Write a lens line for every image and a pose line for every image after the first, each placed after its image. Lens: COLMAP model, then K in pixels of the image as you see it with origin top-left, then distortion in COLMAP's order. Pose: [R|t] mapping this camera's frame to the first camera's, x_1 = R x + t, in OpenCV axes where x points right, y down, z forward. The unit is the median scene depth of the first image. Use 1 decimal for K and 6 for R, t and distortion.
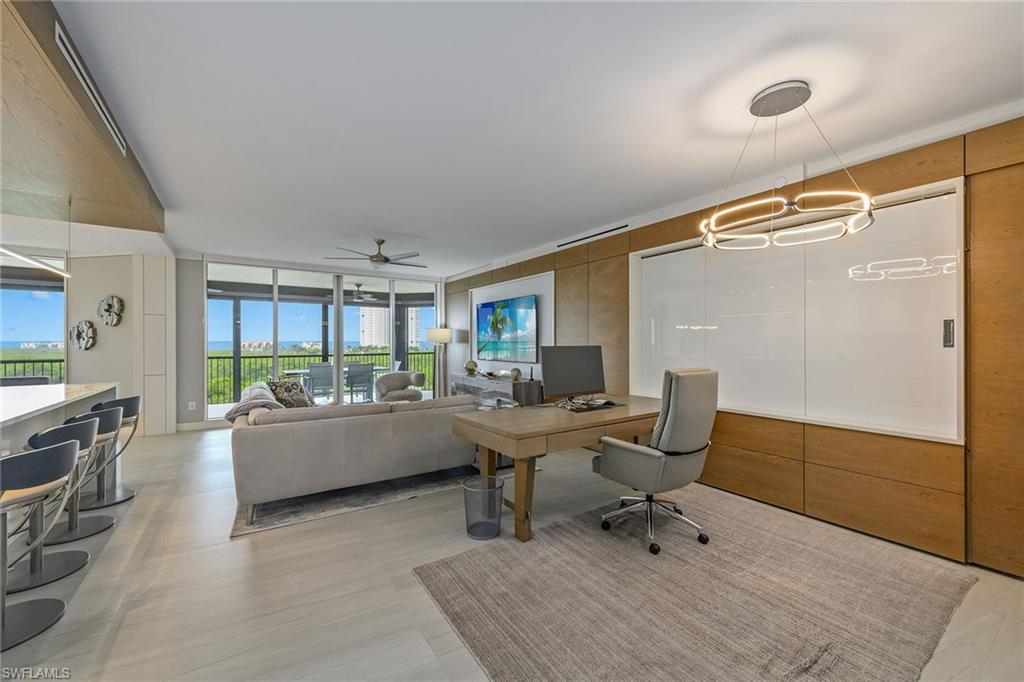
lens RADIAL K [[404.2, 0, 511.5], [0, 404.2, 342.7], [0, 0, 1]] dist [0.001688, -0.000038]
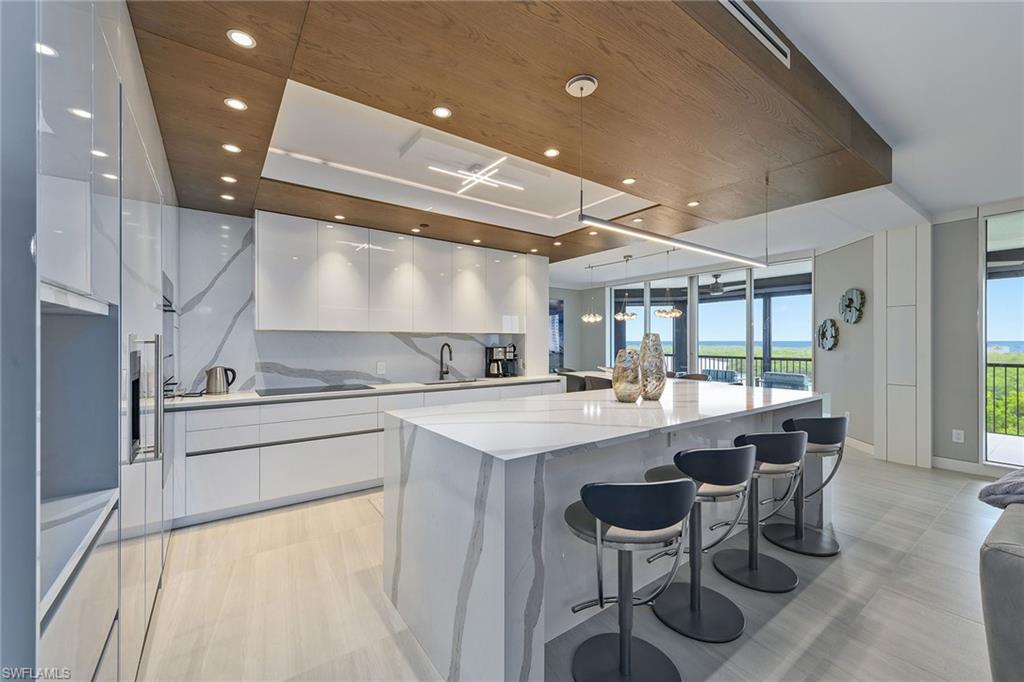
lens RADIAL K [[404.2, 0, 511.5], [0, 404.2, 342.7], [0, 0, 1]] dist [0.001688, -0.000038]
pose [[0.025470, -0.002760, -0.999672, -0.132253], [0.001441, 0.999995, -0.002725, 0.001617], [0.999675, -0.001371, 0.025474, 0.237872]]
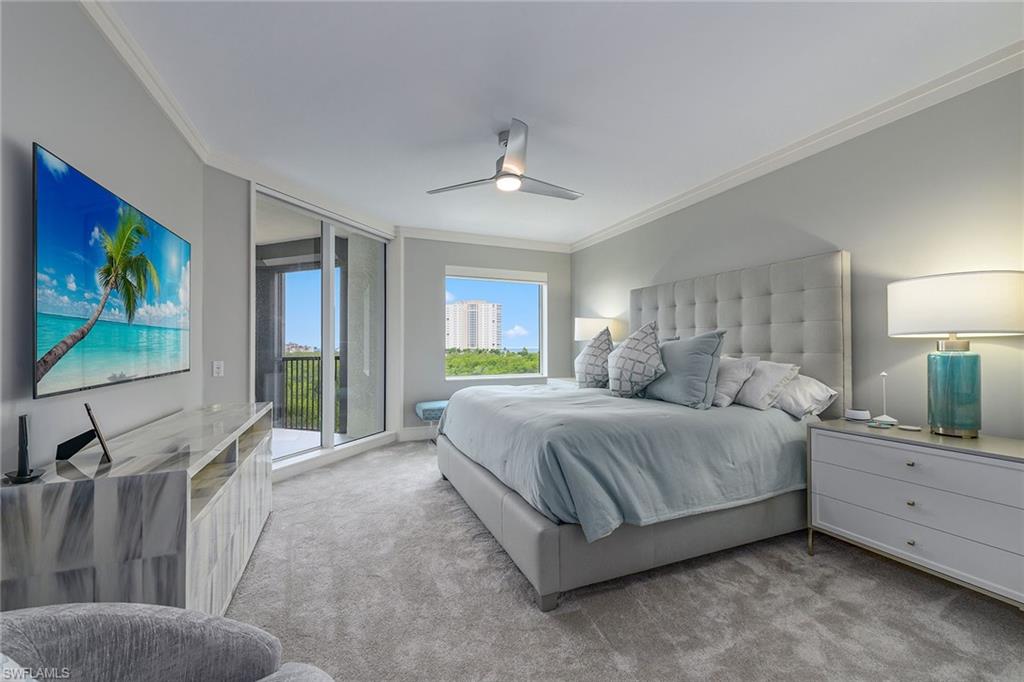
lens RADIAL K [[395.9, 0, 508.4], [0, 395.9, 341.6], [0, 0, 1]] dist [-0.001373, -0.000072]
pose [[-0.981296, 0.009470, 0.192274, -0.432398], [0.008425, 0.999945, -0.006254, 0.017111], [-0.192323, -0.004517, -0.981321, 1.345431]]
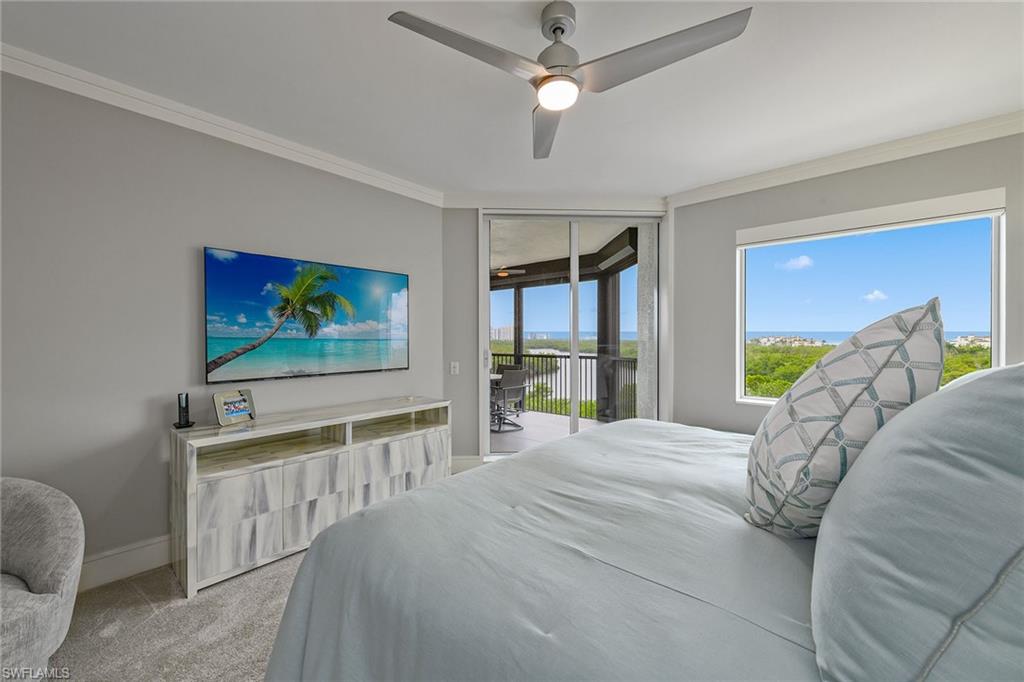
lens RADIAL K [[395.9, 0, 508.4], [0, 395.9, 341.6], [0, 0, 1]] dist [-0.001373, -0.000072]
pose [[-0.230371, 0.000804, 0.973103, -0.637609], [0.000891, 0.999999, -0.000615, 0.001147], [-0.973103, 0.000726, -0.230371, 0.922658]]
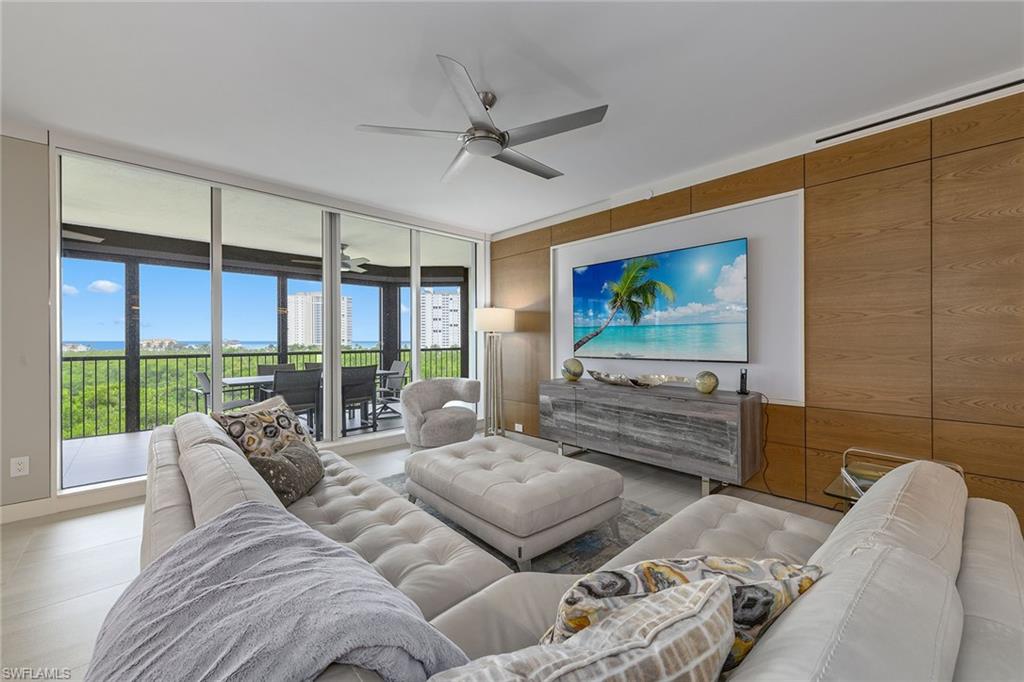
lens RADIAL K [[404.2, 0, 511.5], [0, 404.2, 342.7], [0, 0, 1]] dist [0.001688, -0.000038]
pose [[0.987814, -0.003292, 0.155605, -0.320805], [0.002617, 0.999986, 0.004545, 0.019548], [-0.155617, -0.004083, 0.987809, 0.472087]]
